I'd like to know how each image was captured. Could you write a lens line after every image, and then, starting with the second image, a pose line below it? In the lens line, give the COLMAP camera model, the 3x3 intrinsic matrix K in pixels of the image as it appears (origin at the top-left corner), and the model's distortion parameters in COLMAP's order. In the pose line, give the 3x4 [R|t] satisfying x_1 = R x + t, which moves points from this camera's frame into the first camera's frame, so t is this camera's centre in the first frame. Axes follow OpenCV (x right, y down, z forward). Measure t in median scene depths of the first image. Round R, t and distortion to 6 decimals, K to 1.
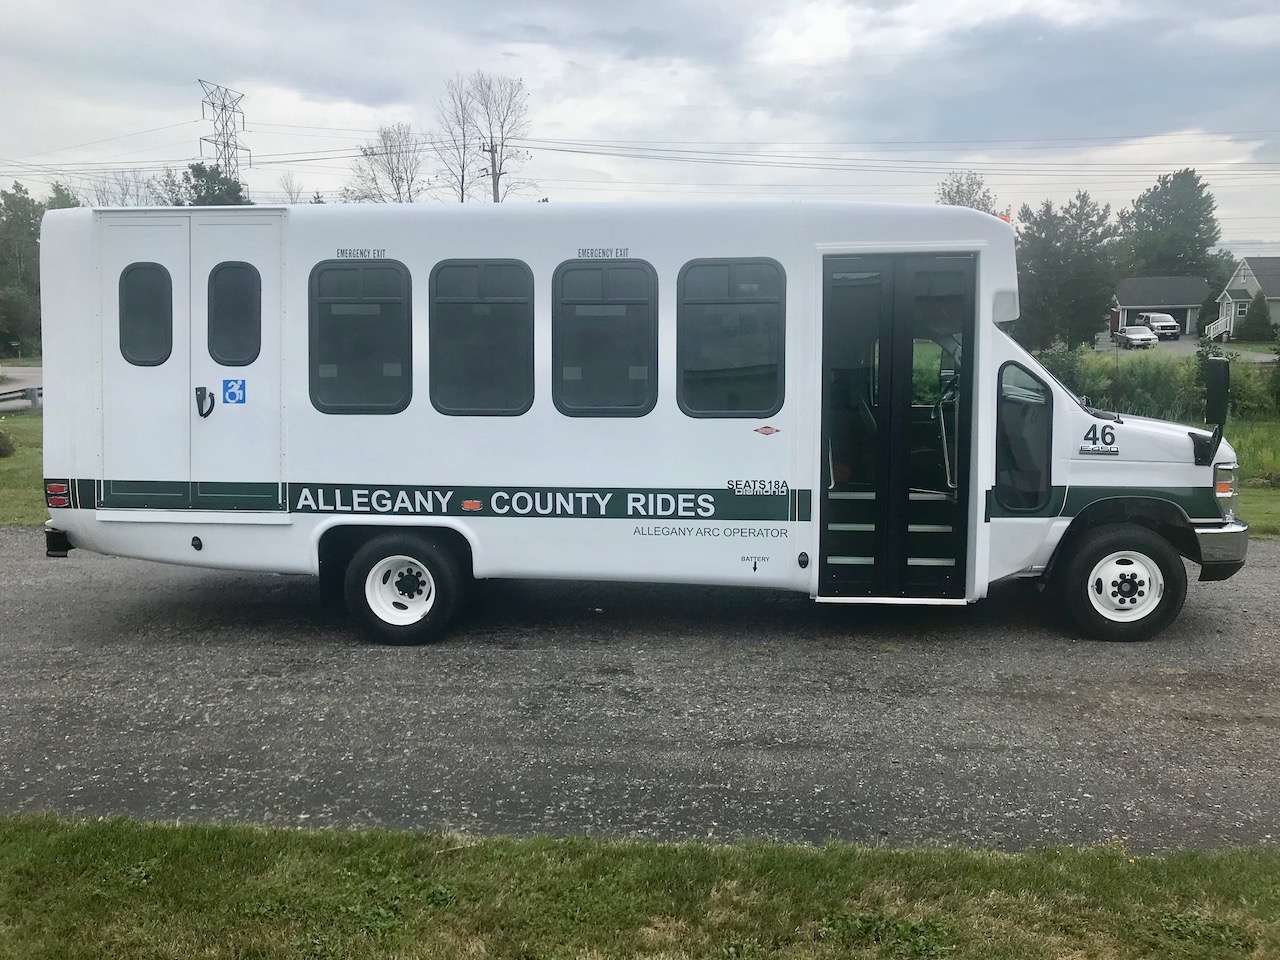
lens RADIAL K [[1057.6, 0, 640.0], [0, 1057.6, 480.0], [0, 0, 1]] dist [0.092630, -0.106577]
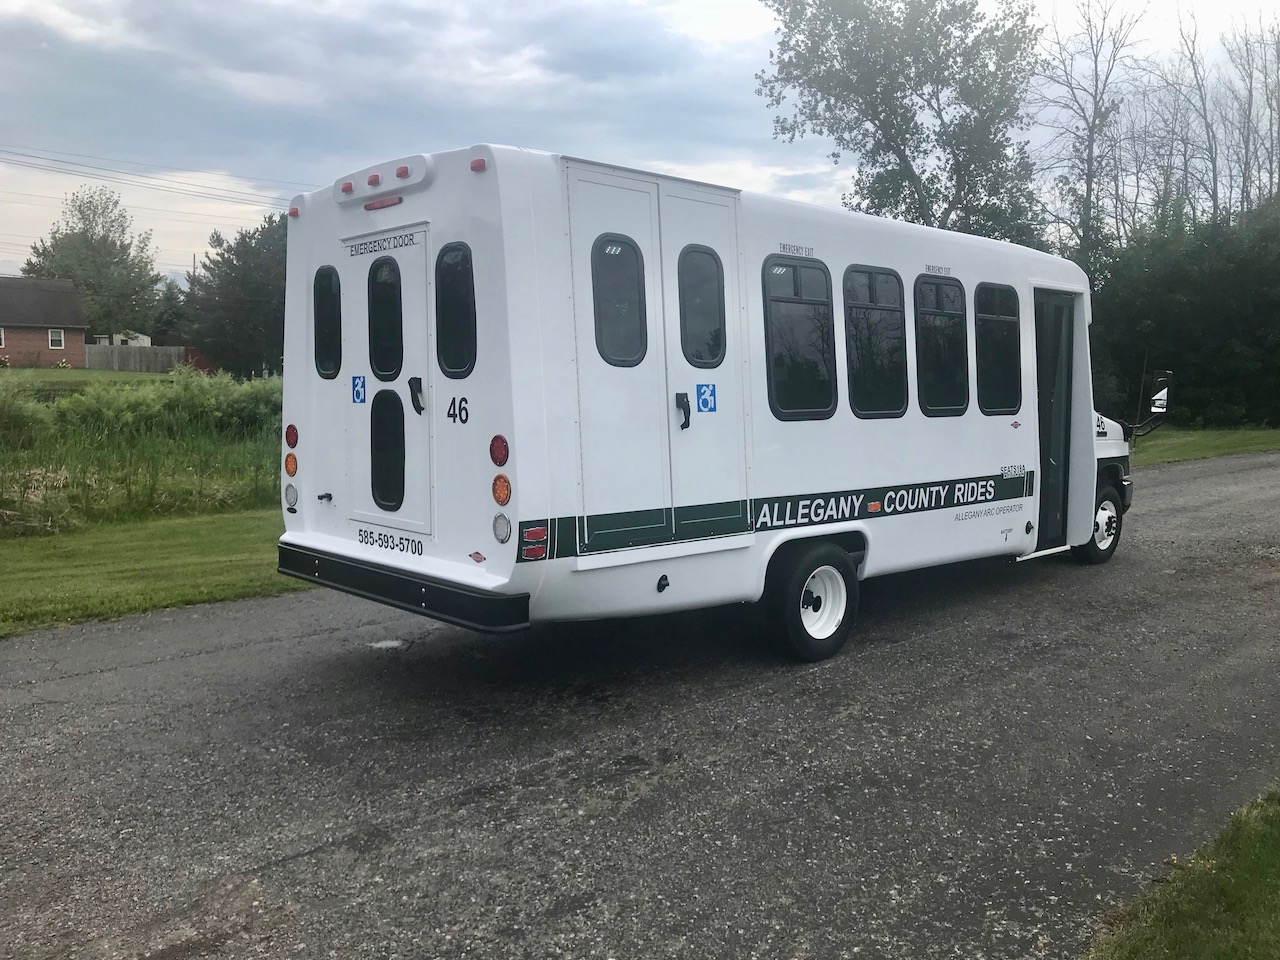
lens RADIAL K [[1057.6, 0, 640.0], [0, 1057.6, 480.0], [0, 0, 1]] dist [0.092630, -0.106577]
pose [[0.674736, -0.063044, 0.735361, -1.057650], [0.086889, 0.996202, 0.005680, -0.027031], [-0.732926, 0.060062, 0.677652, 0.474043]]
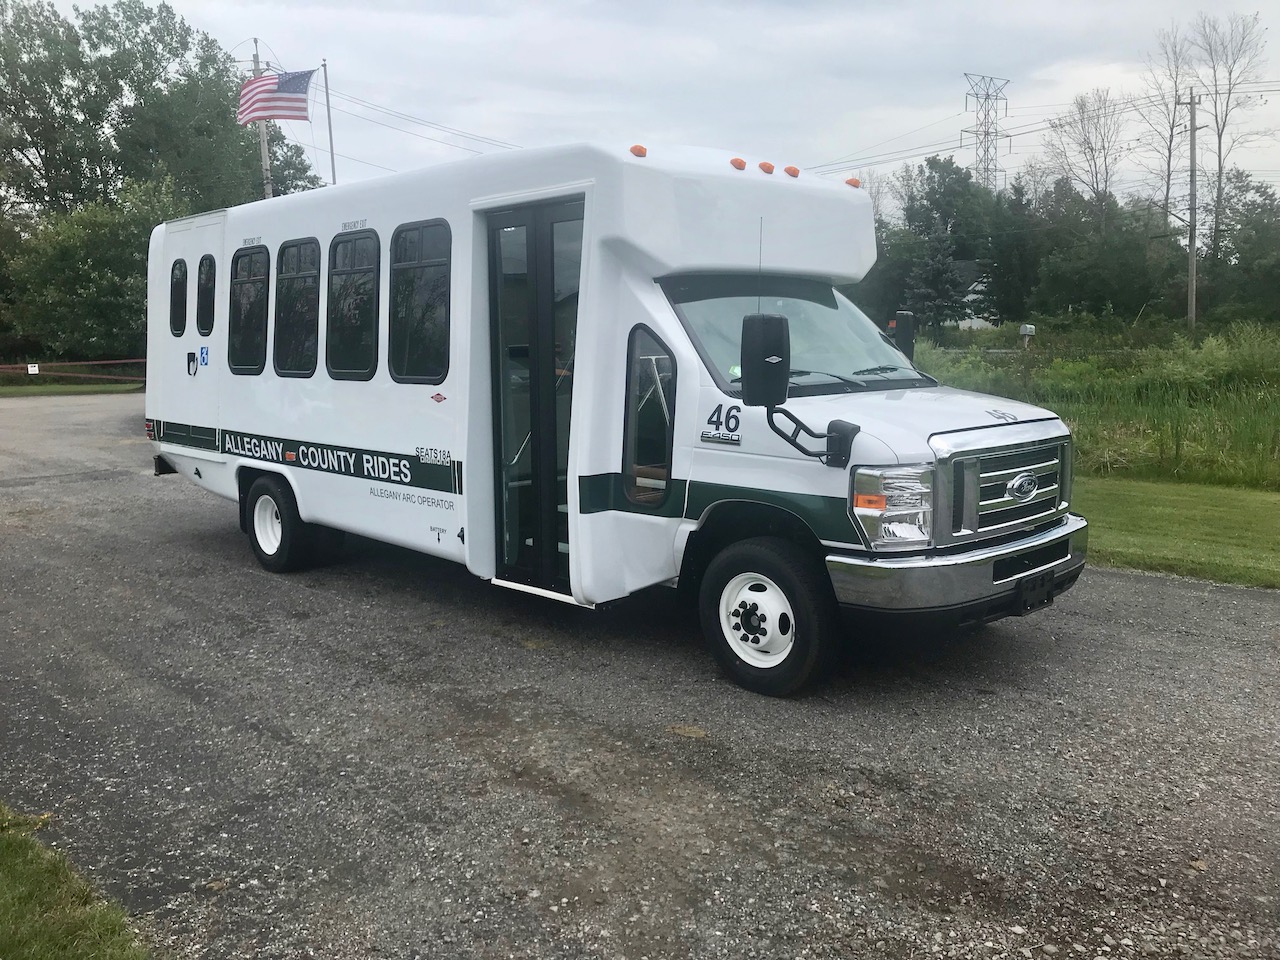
lens RADIAL K [[1067.1, 0, 640.0], [0, 1067.1, 480.0], [0, 0, 1]] dist [0.051637, -0.099837]
pose [[0.754363, 0.080412, -0.651514, 0.876810], [-0.072474, 0.996604, 0.039089, -0.022948], [0.652444, 0.017731, 0.757629, 0.373536]]
